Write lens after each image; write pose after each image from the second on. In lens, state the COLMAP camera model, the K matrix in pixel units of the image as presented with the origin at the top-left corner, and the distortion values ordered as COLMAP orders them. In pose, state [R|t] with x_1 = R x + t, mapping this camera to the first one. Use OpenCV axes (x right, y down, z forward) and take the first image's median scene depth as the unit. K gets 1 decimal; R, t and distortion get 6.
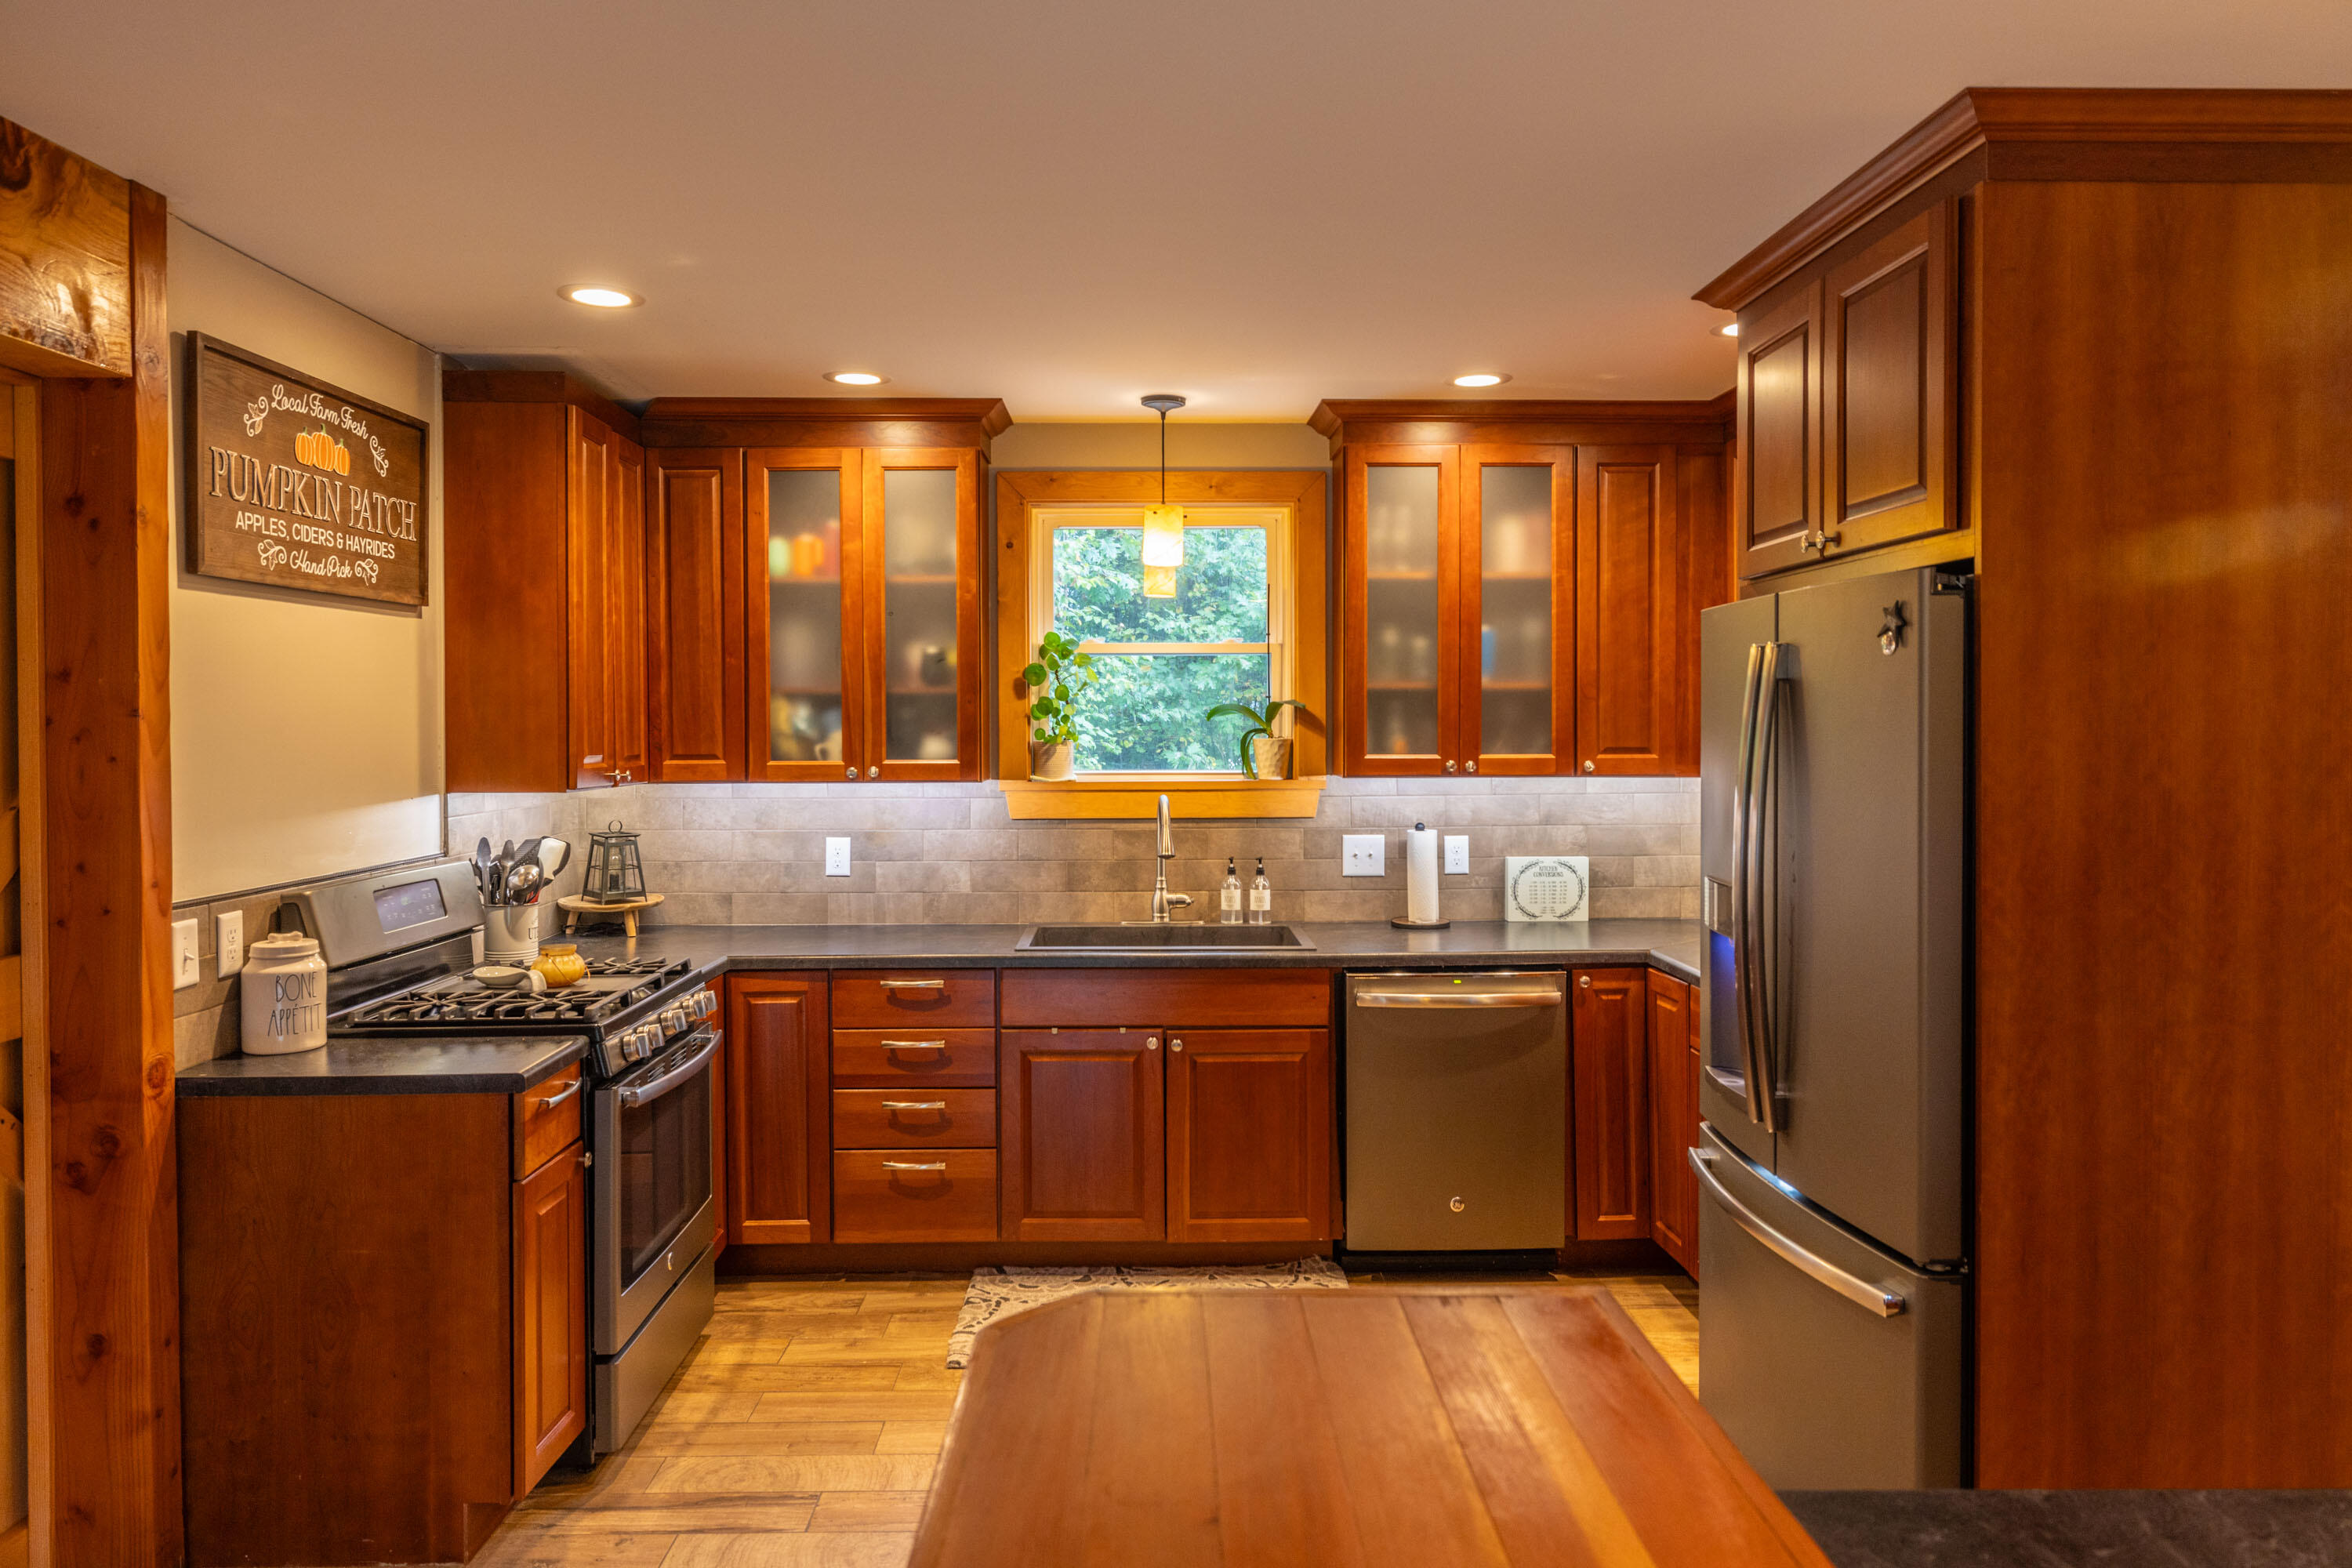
lens RADIAL K [[1513.3, 0, 1170.1], [0, 1513.3, 743.6], [0, 0, 1]] dist [0.001358, 0.000462]
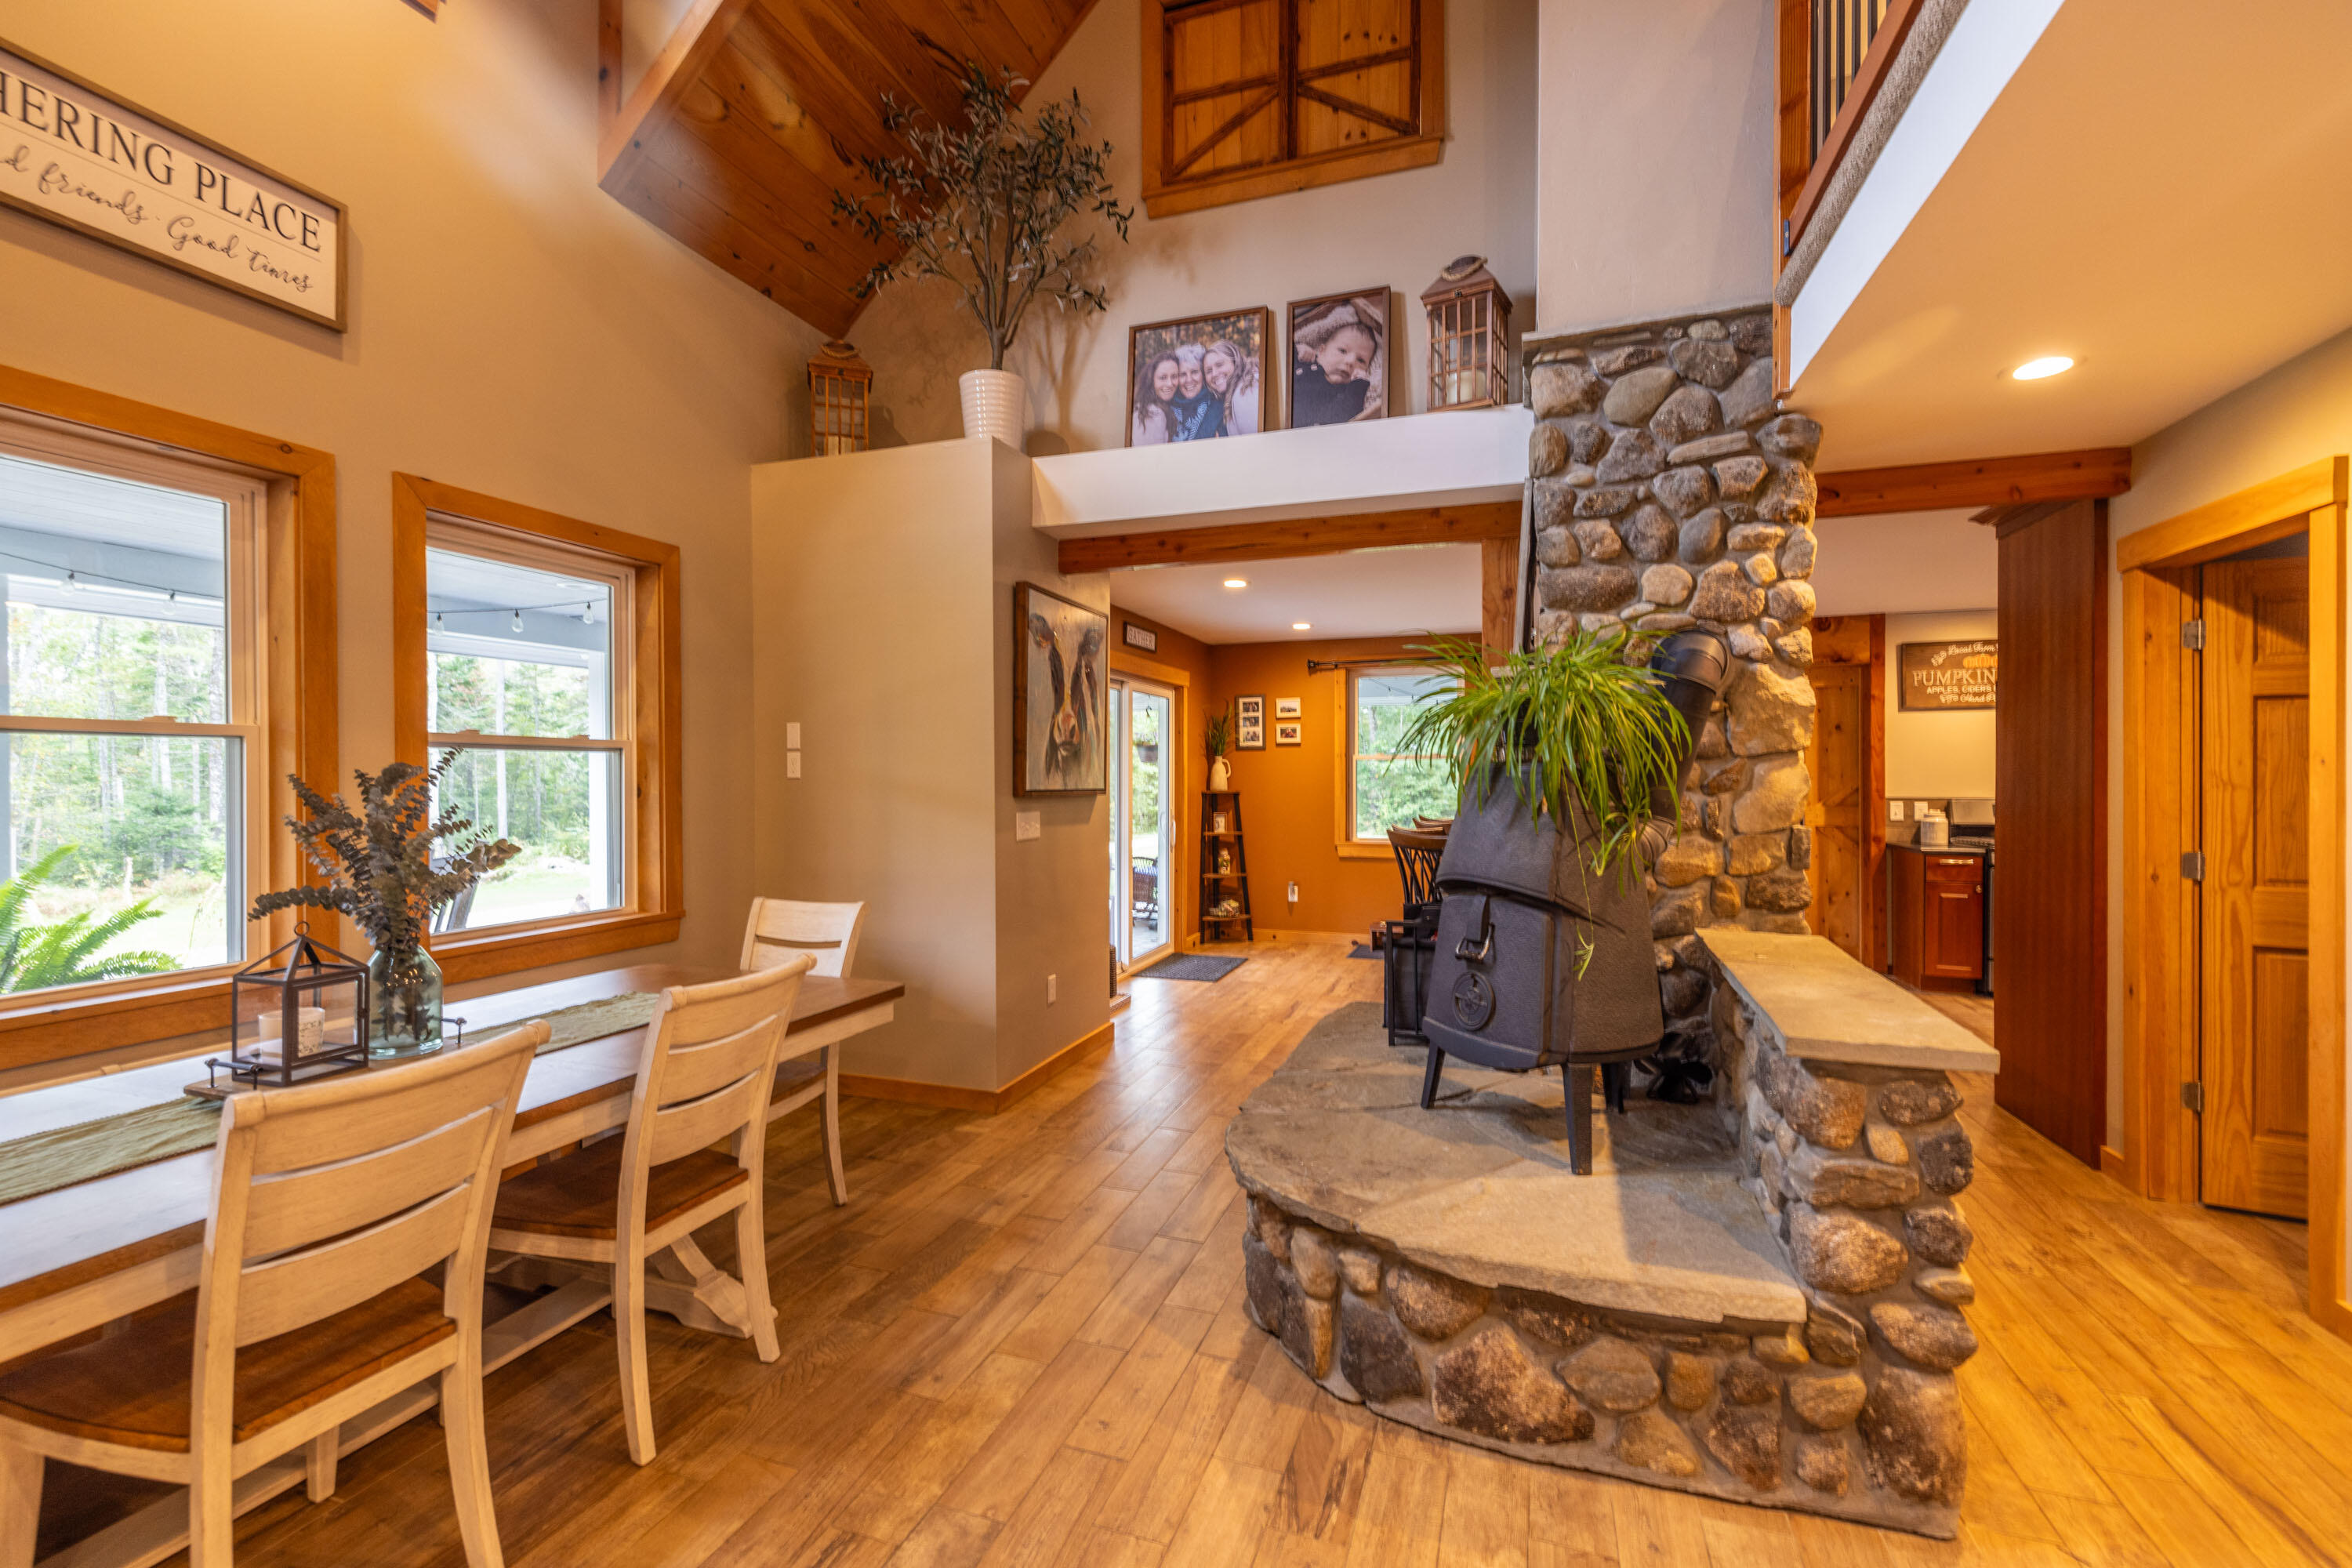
lens RADIAL K [[1027.9, 0, 1159.1], [0, 1027.9, 775.7], [0, 0, 1]] dist [0.001382, 0.003355]
pose [[-0.353818, 0.004552, -0.935303, 1.587220], [-0.012088, 0.999882, 0.009439, 0.033799], [0.935236, 0.014646, -0.353722, 0.133398]]
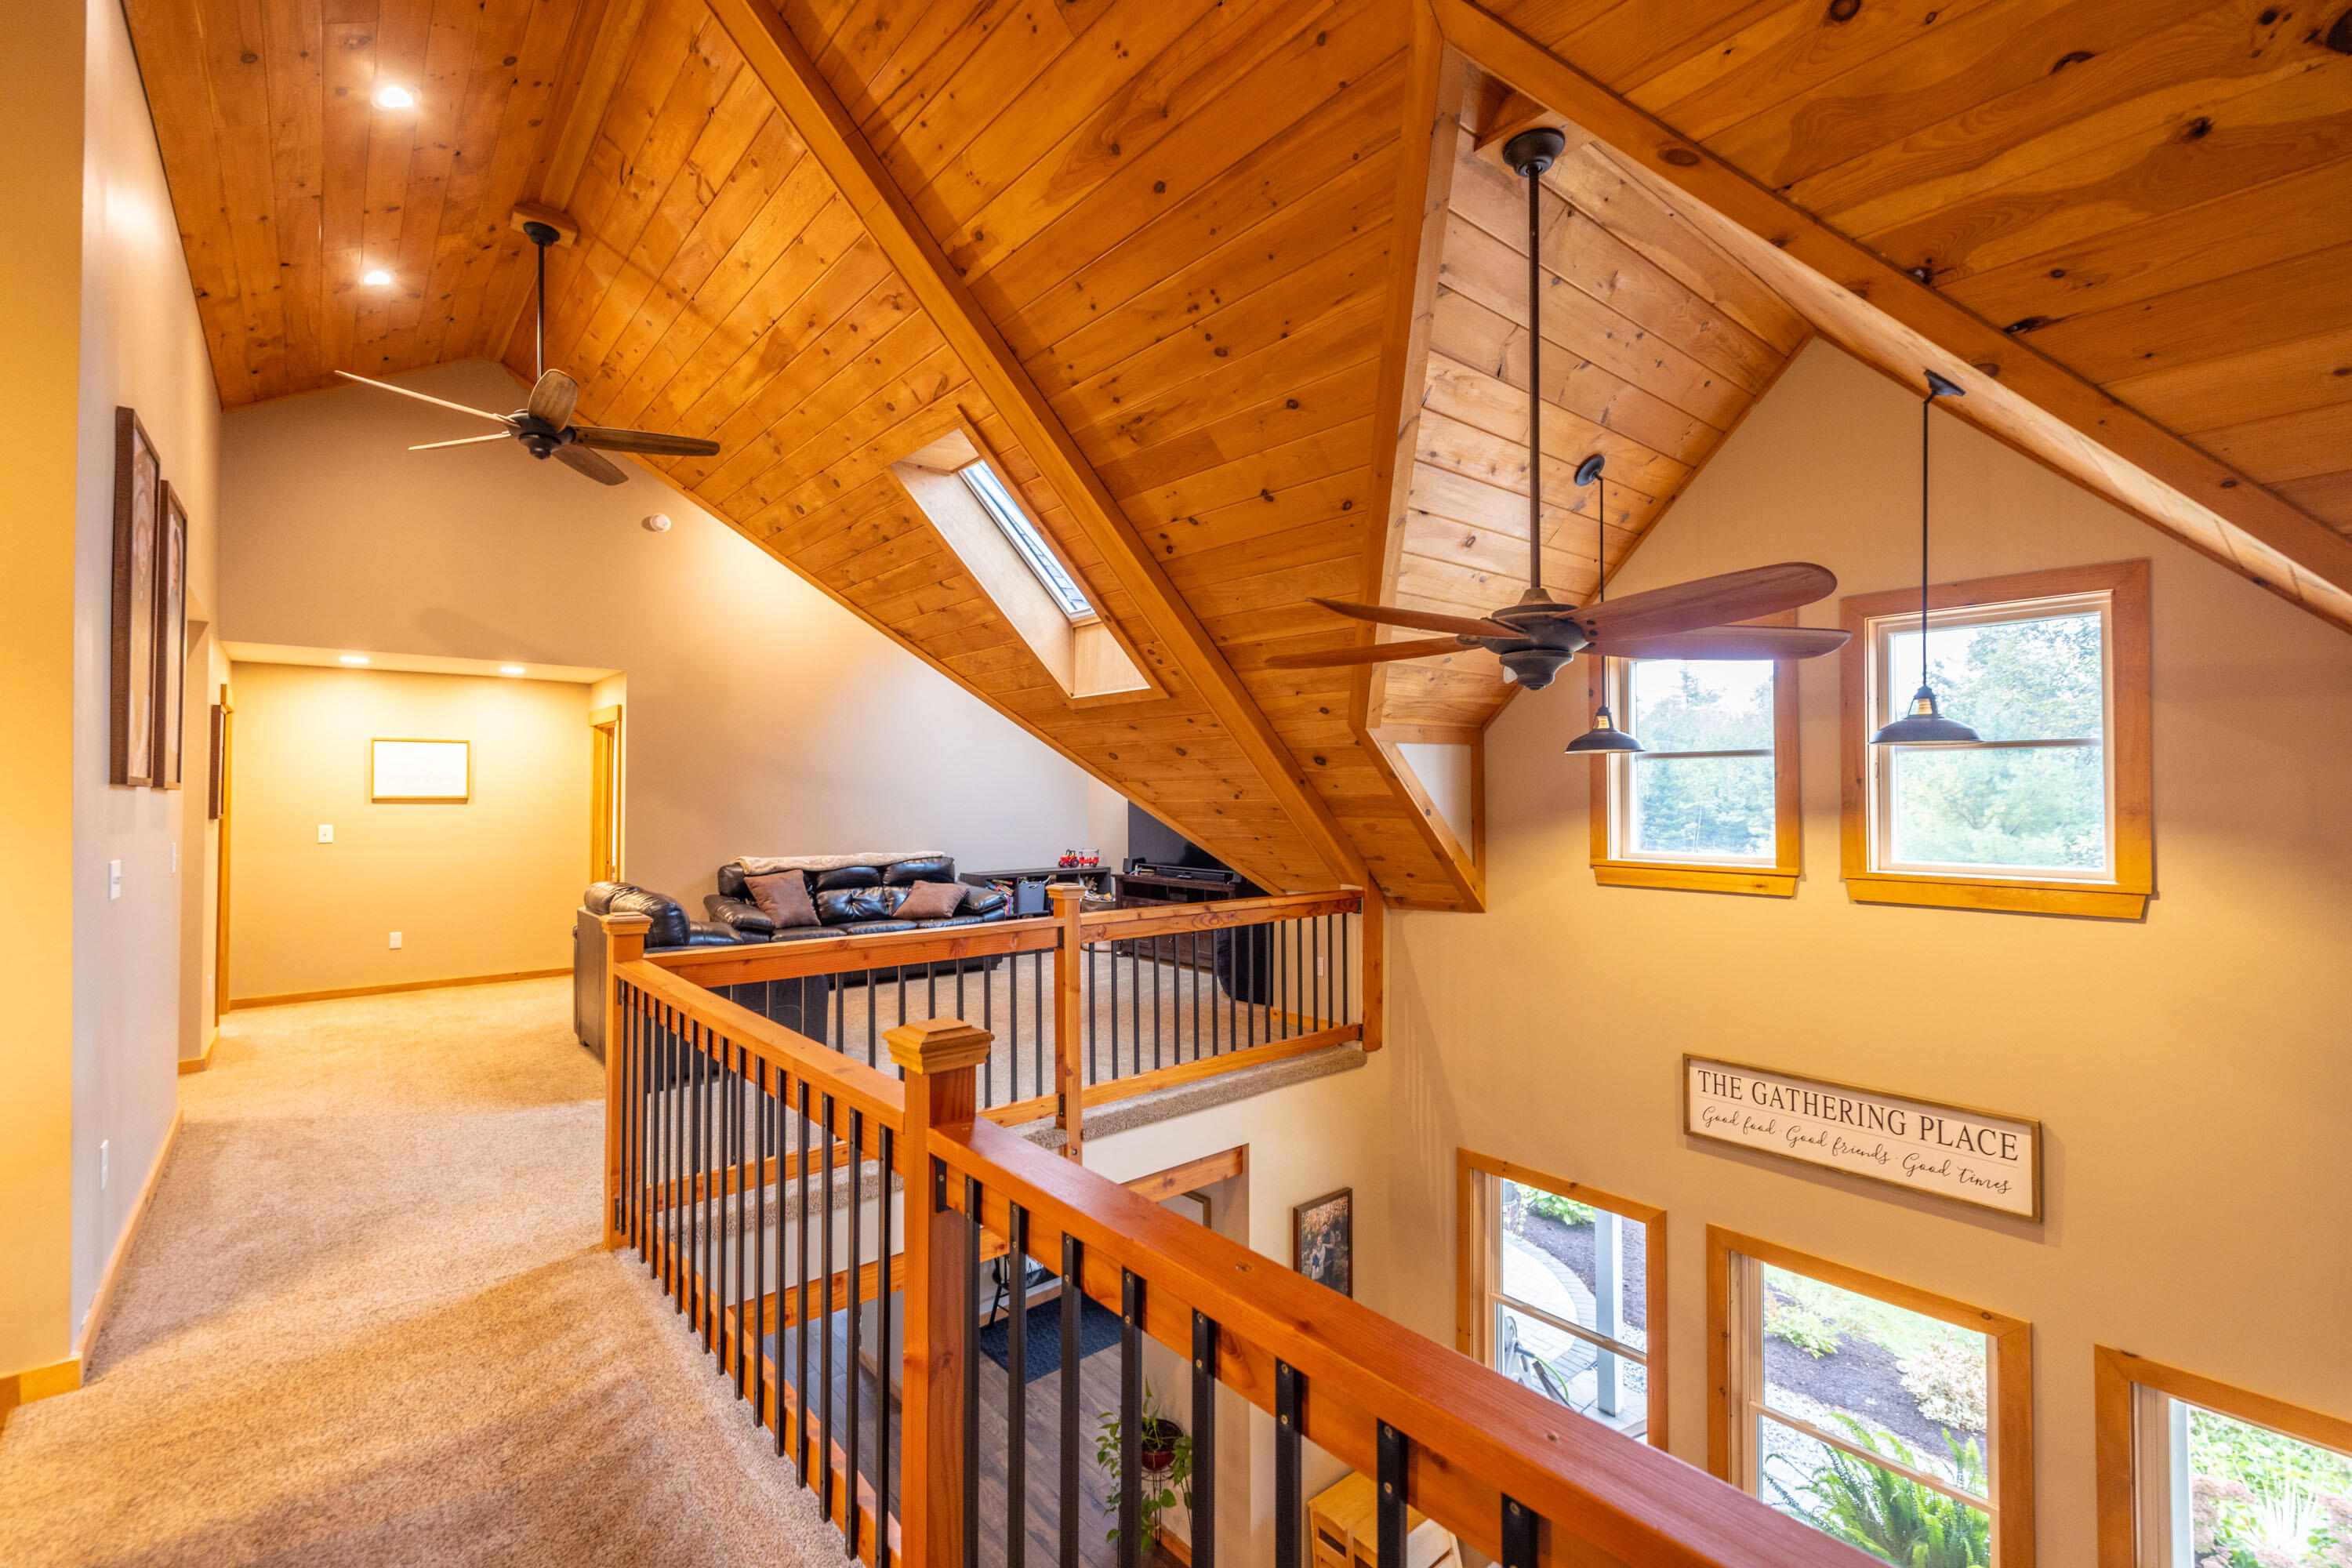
lens RADIAL K [[983.5, 0, 1168.9], [0, 983.5, 782.4], [0, 0, 1]] dist [0.002383, 0.000118]
pose [[-0.640678, 0.014955, 0.767664, 0.921486], [0.013022, 0.999878, -0.008611, -0.659235], [-0.767699, 0.004480, -0.640795, 0.461412]]
